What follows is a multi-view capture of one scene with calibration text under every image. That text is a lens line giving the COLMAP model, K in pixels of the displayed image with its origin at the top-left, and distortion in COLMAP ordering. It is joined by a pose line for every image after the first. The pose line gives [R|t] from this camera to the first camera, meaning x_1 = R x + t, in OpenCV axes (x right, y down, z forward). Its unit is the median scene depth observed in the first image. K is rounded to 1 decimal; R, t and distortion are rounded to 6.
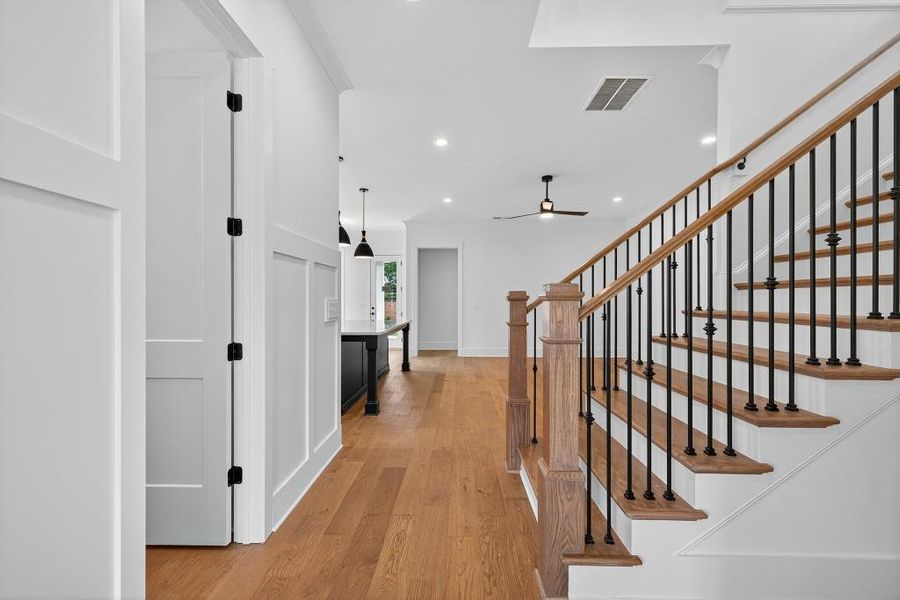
lens RADIAL K [[378.1, 0, 454.5], [0, 378.1, 300.8], [0, 0, 1]] dist [0.008947, -0.001995]
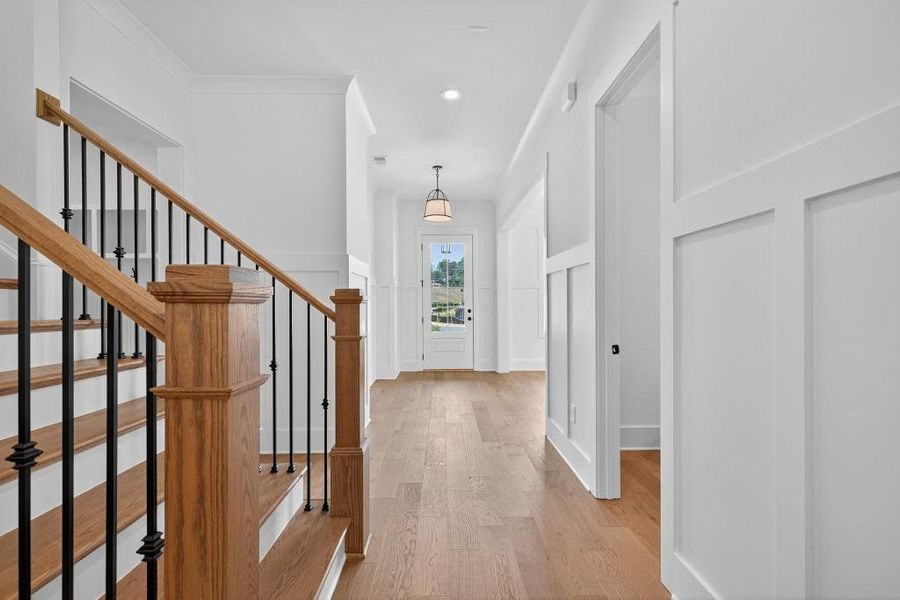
lens RADIAL K [[378.1, 0, 454.3], [0, 378.1, 302.7], [0, 0, 1]] dist [0.008947, -0.001995]
pose [[-0.999052, 0.006050, -0.043105, 0.002031], [0.006141, 0.999979, -0.001978, 0.001135], [0.043092, -0.002241, -0.999069, 1.202271]]
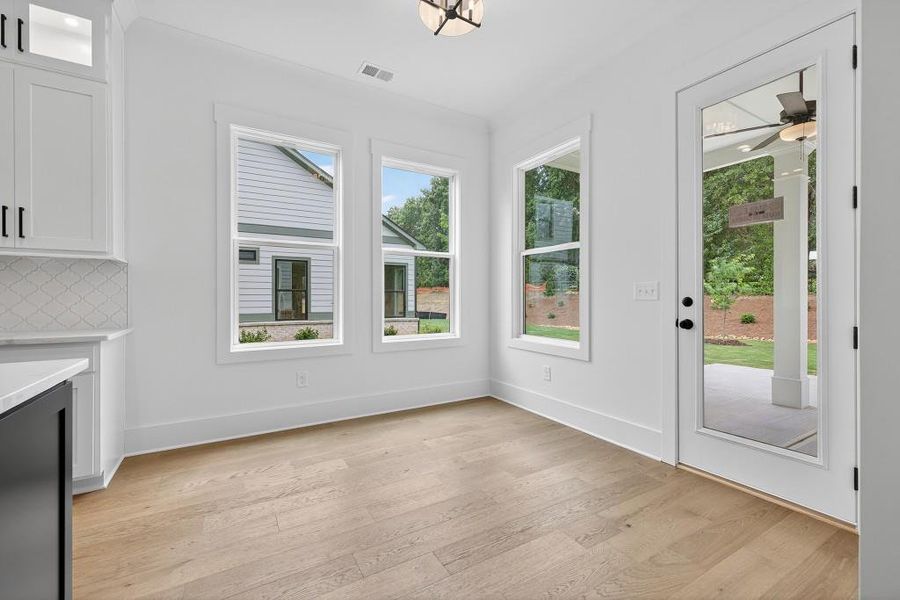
lens RADIAL K [[378.1, 0, 449.5], [0, 378.1, 296.4], [0, 0, 1]] dist [0.008947, -0.001995]
pose [[0.519273, 0.000149, -0.854609, -0.268318], [0.002674, 0.999995, 0.001799, 0.047248], [0.854605, -0.003219, 0.519269, 2.443382]]
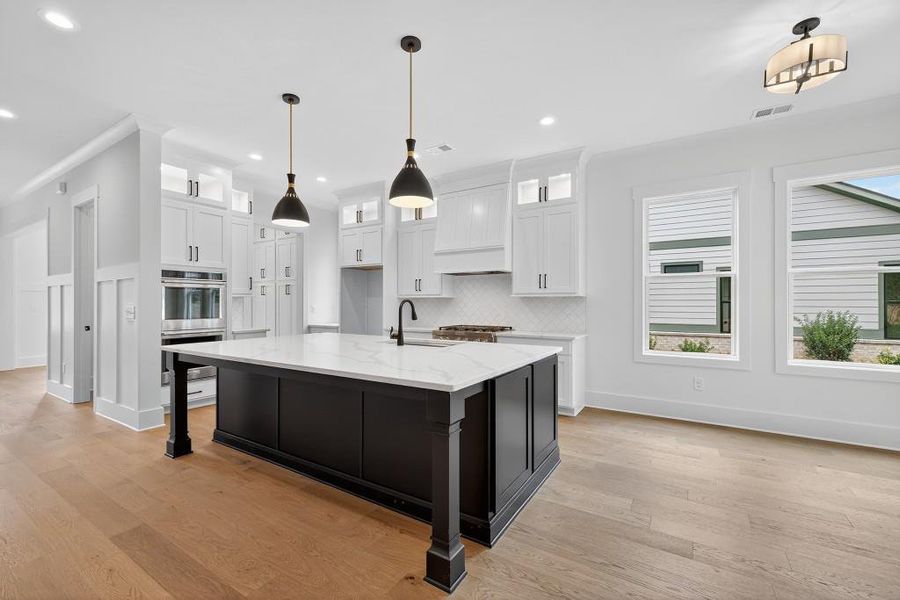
lens RADIAL K [[378.1, 0, 450.6], [0, 378.1, 302.6], [0, 0, 1]] dist [0.008947, -0.001995]
pose [[-0.520115, -0.000872, -0.854096, 0.211099], [0.001264, 0.999998, -0.001790, -0.004383], [0.854095, -0.002011, -0.520113, 2.597300]]
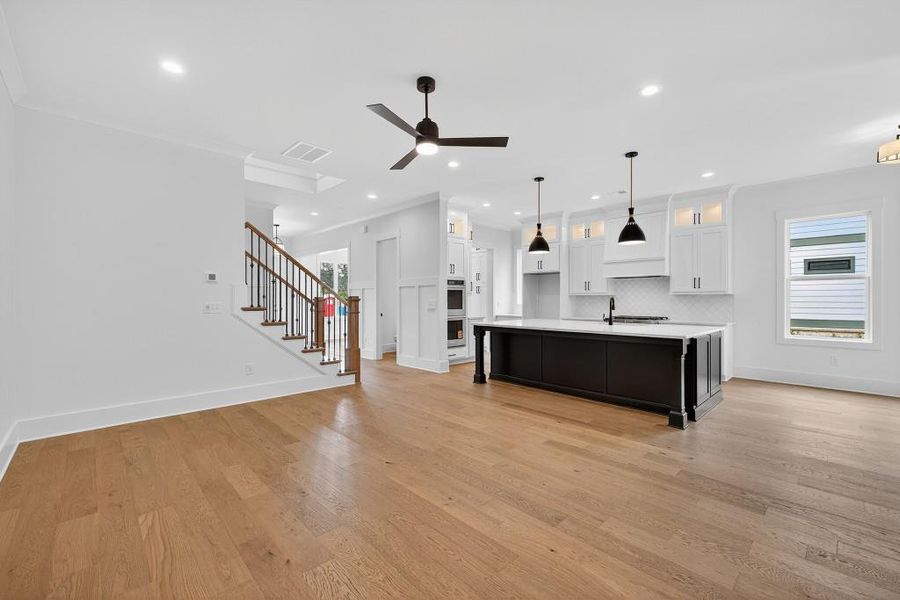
lens RADIAL K [[378.1, 0, 451.8], [0, 378.1, 299.8], [0, 0, 1]] dist [0.008947, -0.001995]
pose [[-0.711500, 0.003127, -0.702679, 1.143246], [0.002425, 0.999995, 0.001994, -0.008494], [0.702682, -0.000285, -0.711504, 2.656732]]
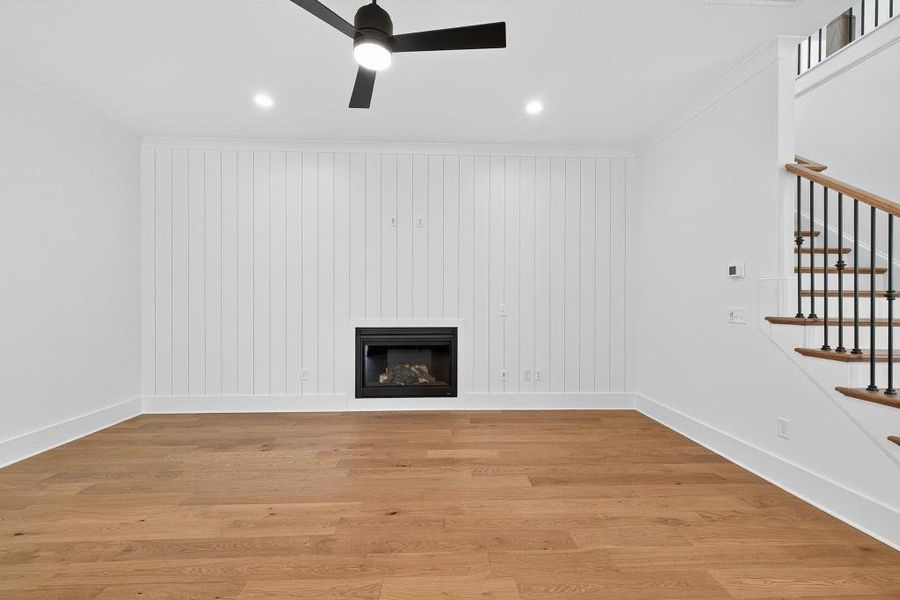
lens RADIAL K [[378.1, 0, 446.6], [0, 378.1, 302.0], [0, 0, 1]] dist [0.008947, -0.001995]
pose [[-0.051172, 0.000305, 0.998690, -0.195252], [-0.007444, 0.999972, -0.000687, -0.005254], [-0.998662, -0.007469, -0.051168, 1.773212]]
